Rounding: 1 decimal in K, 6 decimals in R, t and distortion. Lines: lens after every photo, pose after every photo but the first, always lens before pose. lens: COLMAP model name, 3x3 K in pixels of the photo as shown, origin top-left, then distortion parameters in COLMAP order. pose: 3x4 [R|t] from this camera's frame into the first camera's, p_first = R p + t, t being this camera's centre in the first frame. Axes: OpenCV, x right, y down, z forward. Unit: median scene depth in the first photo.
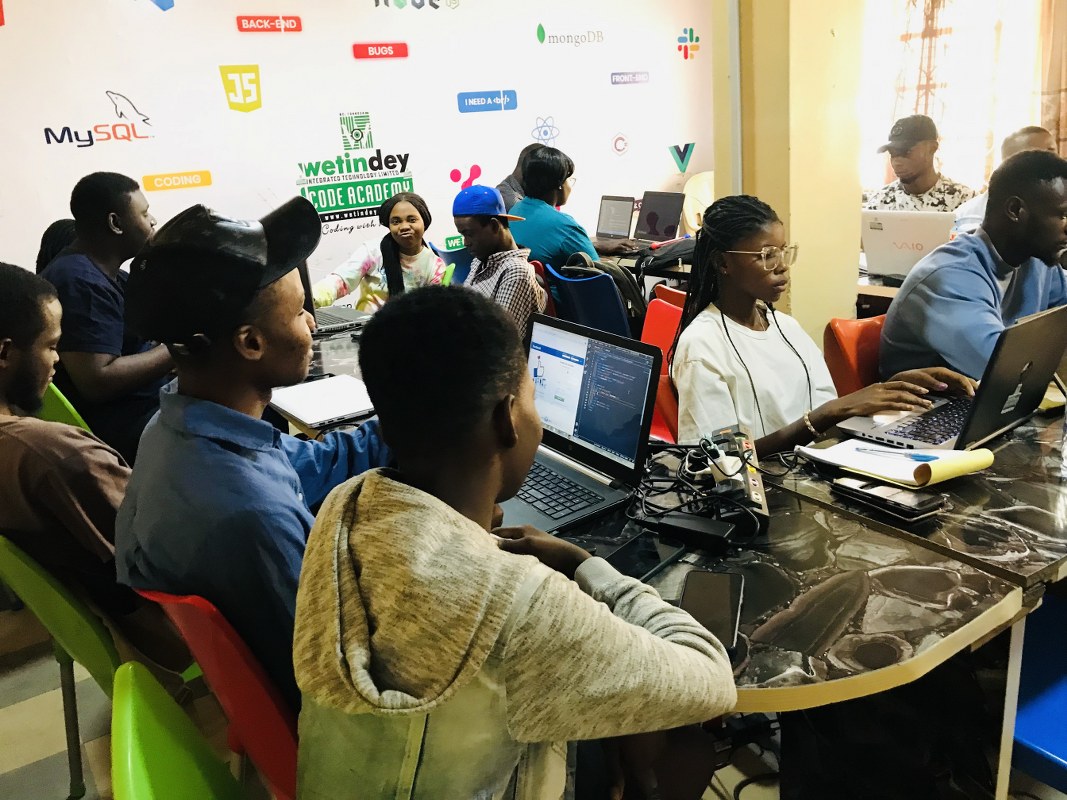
lens RADIAL K [[888.3, 0, 527.9], [0, 888.3, 406.5], [0, 0, 1]] dist [0.027924, -0.020503]
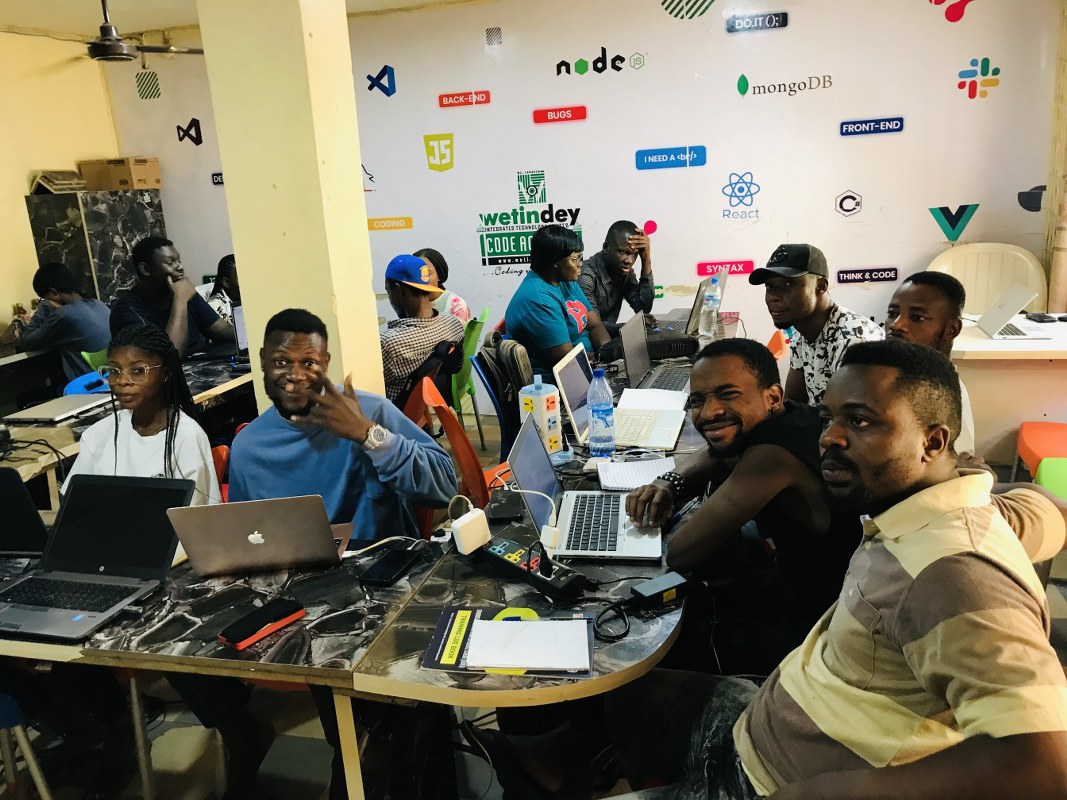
lens RADIAL K [[888.3, 0, 532.1], [0, 888.3, 407.8], [0, 0, 1]] dist [0.027924, -0.020503]
pose [[0.655796, 0.228240, -0.719610, 0.671658], [-0.208173, 0.970919, 0.118236, -0.171046], [0.725669, 0.072265, 0.684238, 0.253506]]
